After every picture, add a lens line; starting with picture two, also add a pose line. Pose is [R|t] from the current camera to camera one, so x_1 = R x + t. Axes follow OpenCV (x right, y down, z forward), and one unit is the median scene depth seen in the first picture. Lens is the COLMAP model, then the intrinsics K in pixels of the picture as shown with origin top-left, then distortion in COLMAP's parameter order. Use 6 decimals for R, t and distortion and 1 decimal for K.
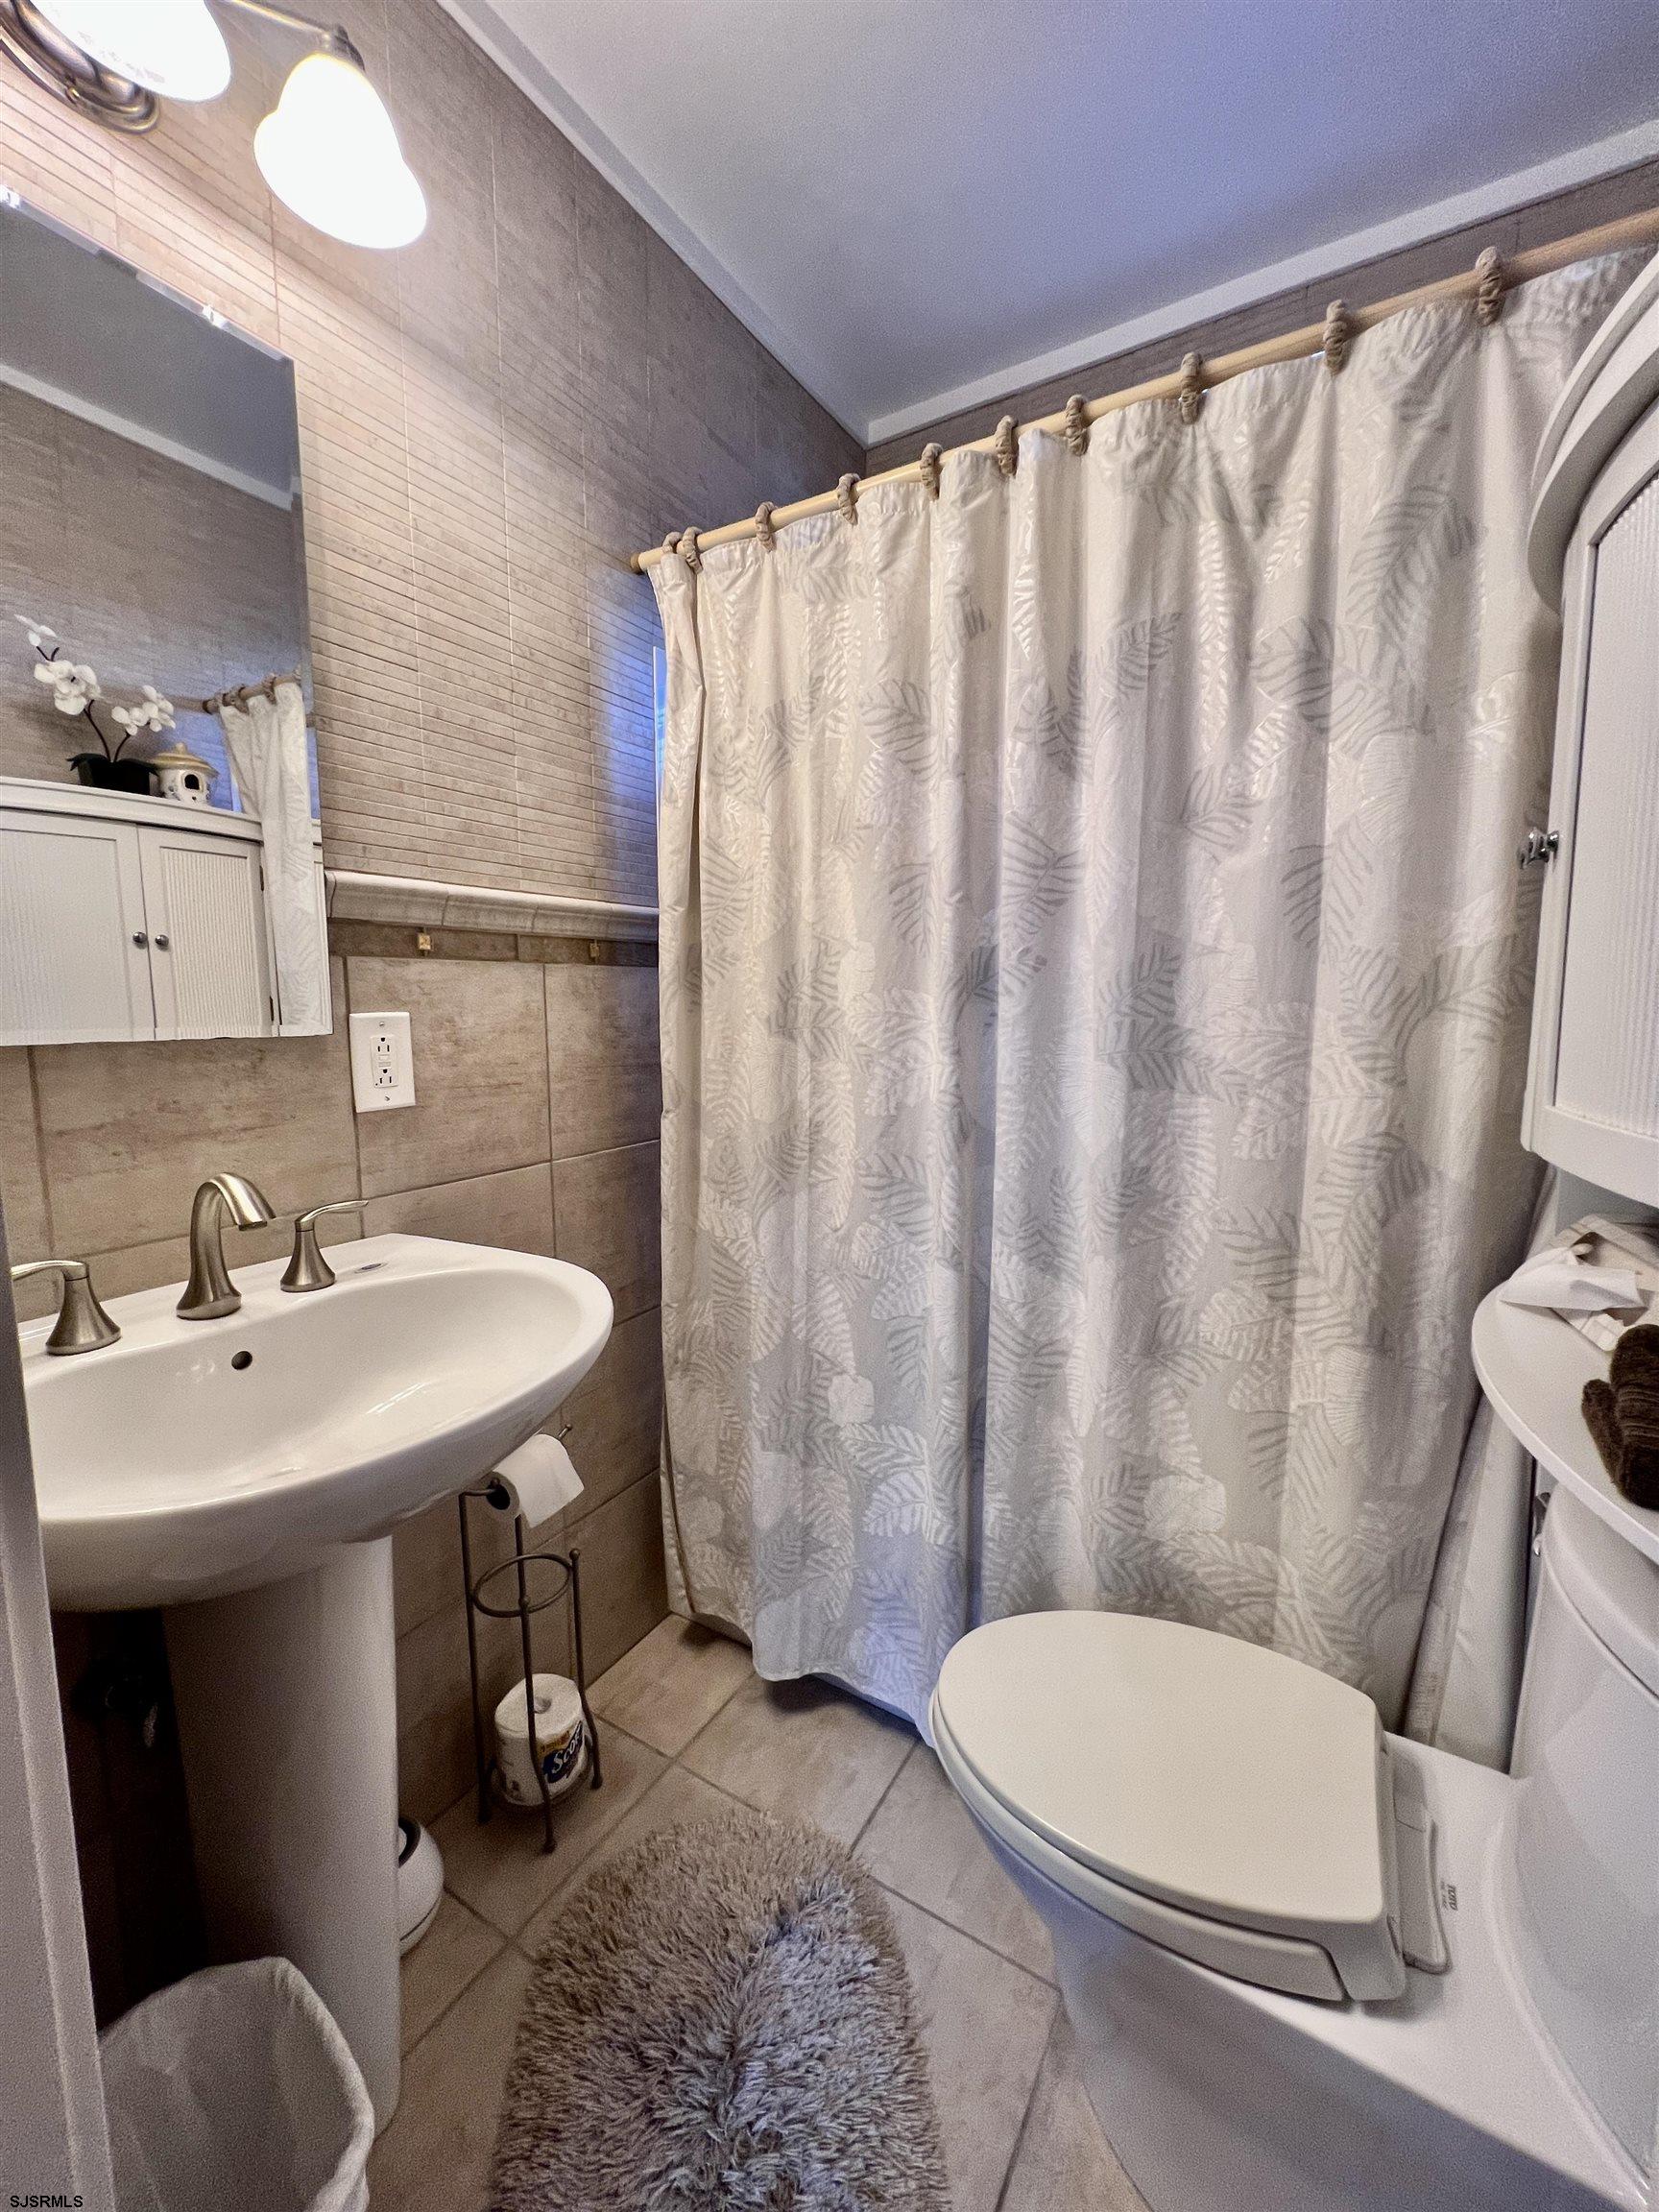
lens RADIAL K [[883.3, 0, 829.5], [0, 883.3, 1106.0], [0, 0, 1]] dist [-0.002234, 0.000436]
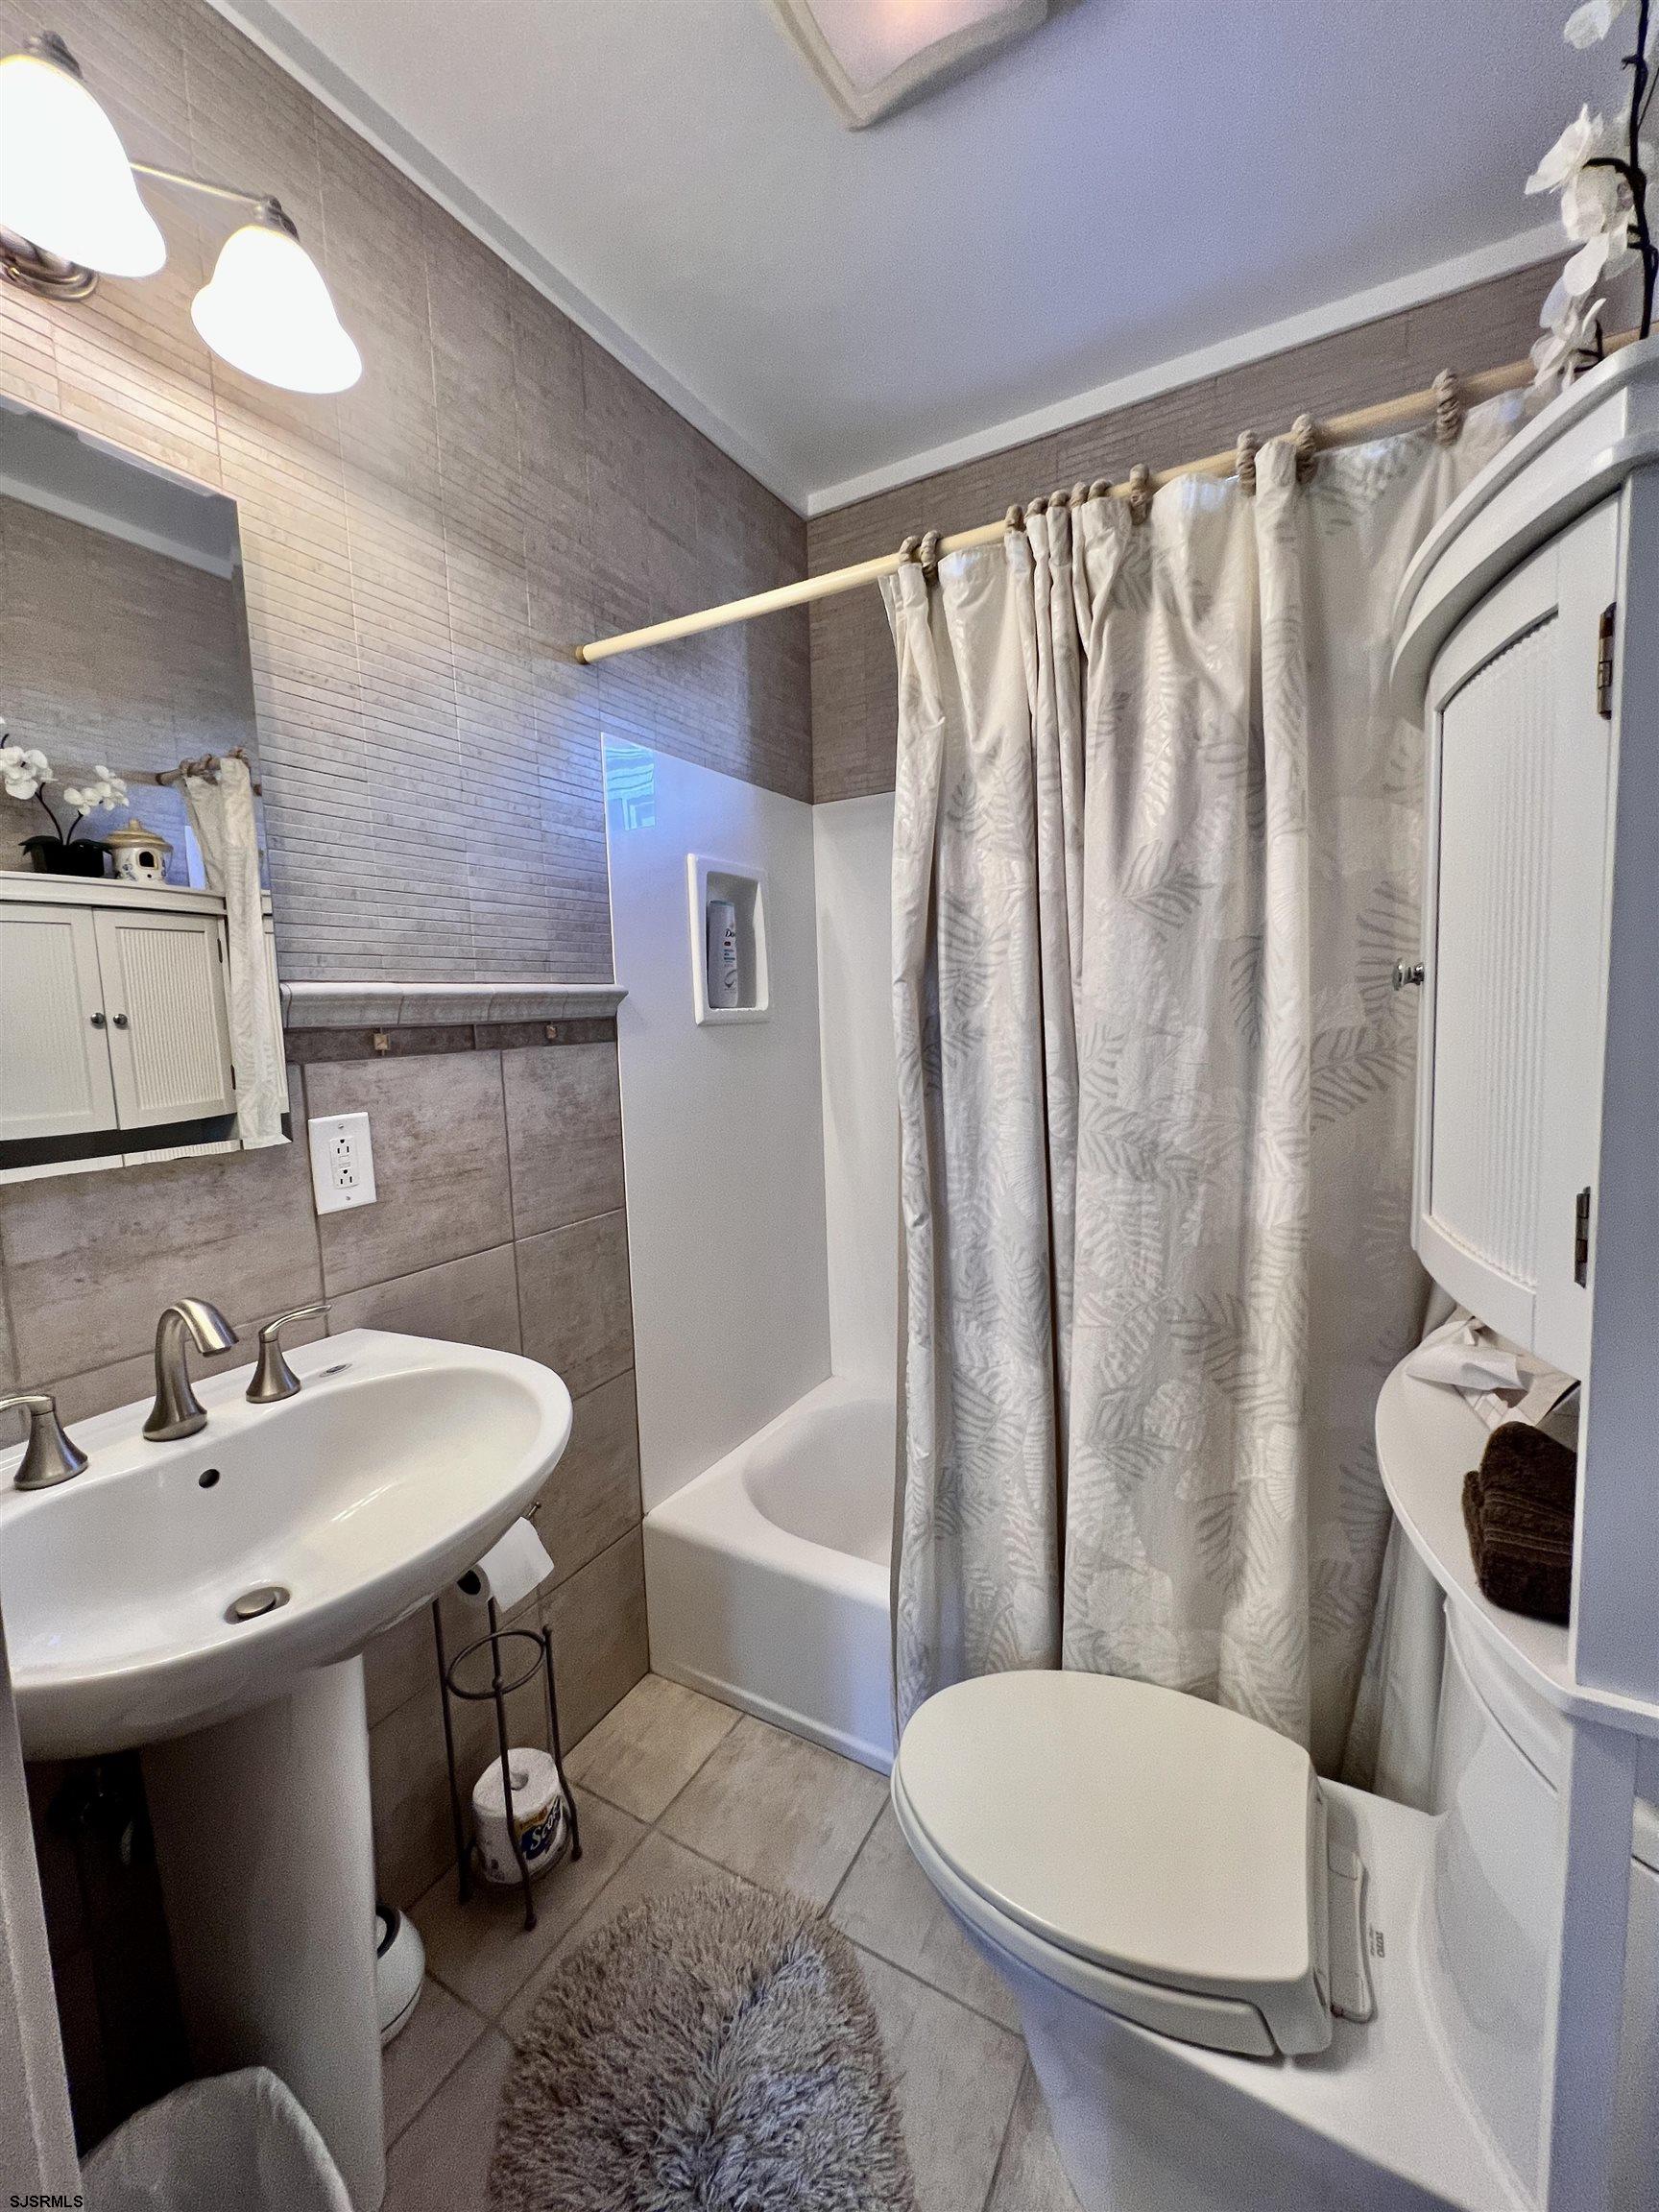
lens RADIAL K [[883.3, 0, 829.5], [0, 883.3, 1106.0], [0, 0, 1]] dist [-0.002234, 0.000436]
pose [[0.999112, -0.032349, 0.026979, 0.033174], [0.032660, 0.999404, -0.011149, -0.086284], [-0.026602, 0.012020, 0.999574, -0.040425]]
